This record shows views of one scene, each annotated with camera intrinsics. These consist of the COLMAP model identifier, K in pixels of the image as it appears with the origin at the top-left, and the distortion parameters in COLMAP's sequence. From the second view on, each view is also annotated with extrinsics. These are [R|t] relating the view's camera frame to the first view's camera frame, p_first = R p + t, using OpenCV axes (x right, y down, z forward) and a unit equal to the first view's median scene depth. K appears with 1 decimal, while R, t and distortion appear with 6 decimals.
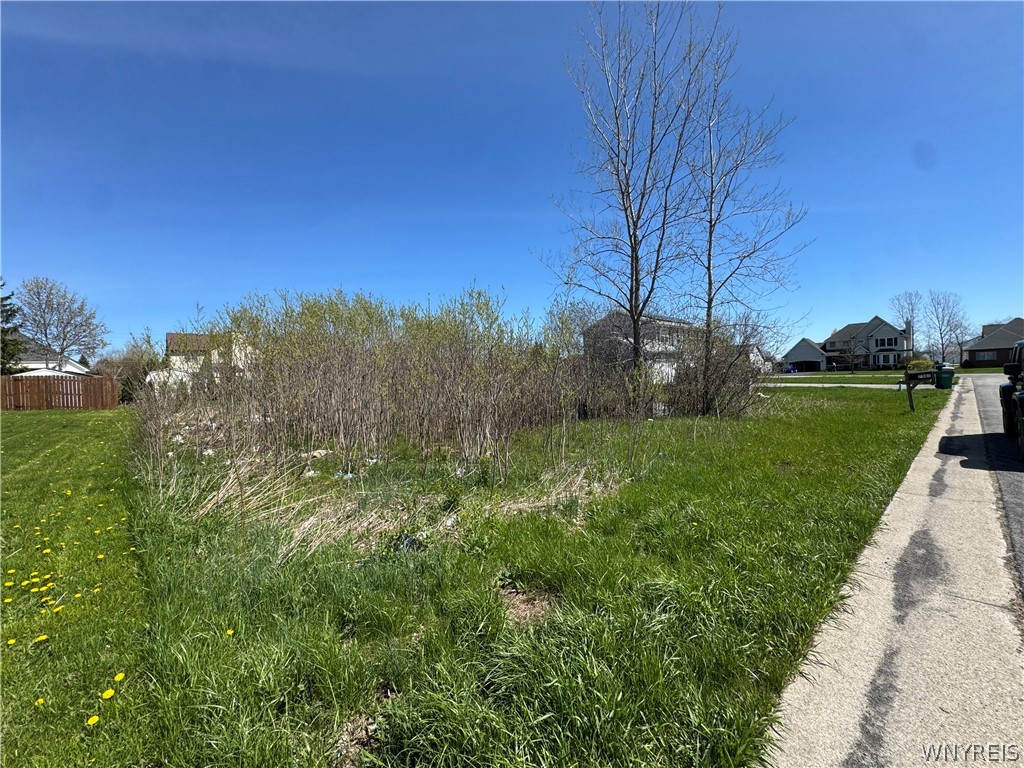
lens RADIAL K [[411.2, 0, 513.9], [0, 411.2, 380.3], [0, 0, 1]] dist [-0.000247, -0.000337]
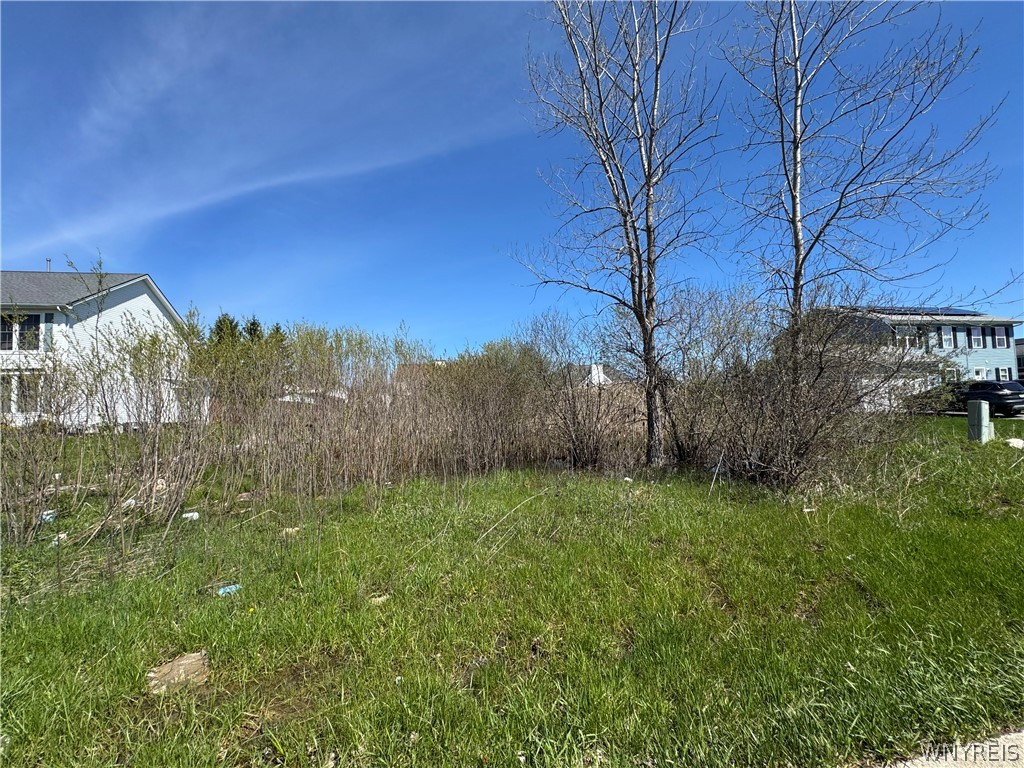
lens RADIAL K [[411.2, 0, 511.6], [0, 411.2, 387.3], [0, 0, 1]] dist [-0.000247, -0.000337]
pose [[0.846465, -0.009814, -0.532354, 0.240194], [-0.008483, 0.999455, -0.031913, -0.007899], [0.532377, 0.031530, 0.845920, 0.164759]]
